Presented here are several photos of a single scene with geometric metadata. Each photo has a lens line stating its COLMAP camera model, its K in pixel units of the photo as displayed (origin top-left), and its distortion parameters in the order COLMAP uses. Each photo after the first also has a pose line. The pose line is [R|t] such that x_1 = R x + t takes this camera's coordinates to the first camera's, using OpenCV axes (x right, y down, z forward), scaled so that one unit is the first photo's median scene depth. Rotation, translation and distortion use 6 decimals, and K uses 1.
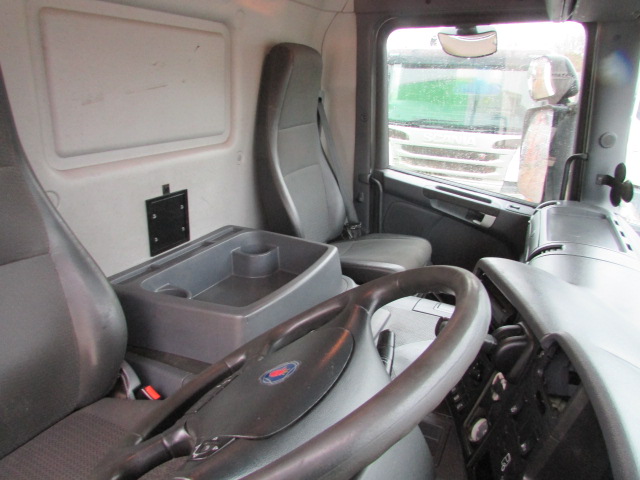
lens RADIAL K [[457.1, 0, 326.5], [0, 457.1, 241.1], [0, 0, 1]] dist [-0.029914, 0.003072]
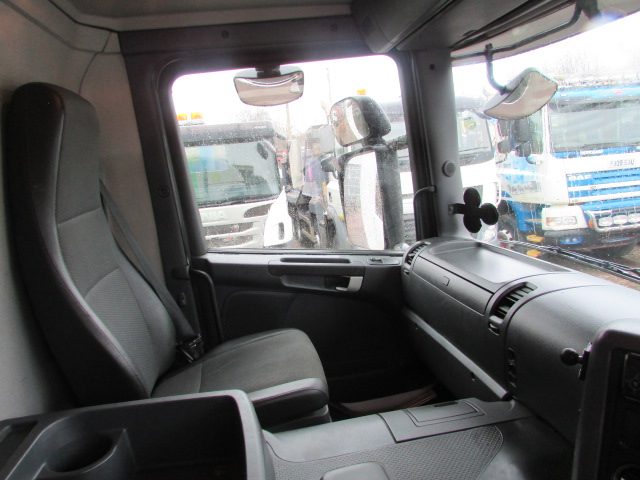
lens RADIAL K [[448.2, 0, 307.6], [0, 448.2, 239.2], [0, 0, 1]] dist [-0.007946, -0.000217]
pose [[0.826655, -0.204566, 0.524208, -0.145813], [0.296395, 0.950166, -0.096611, -0.077723], [-0.478322, 0.235237, 0.846092, 0.378891]]
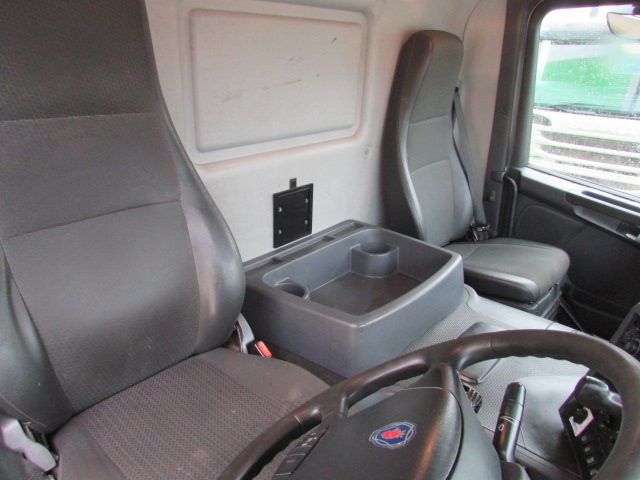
lens RADIAL K [[457.7, 0, 327.6], [0, 457.7, 237.6], [0, 0, 1]] dist [-0.004574, 0.001491]
pose [[0.964956, 0.094361, -0.244858, -0.013865], [-0.083611, 0.995037, 0.053957, -0.044979], [0.248734, -0.031593, 0.968056, 0.022731]]
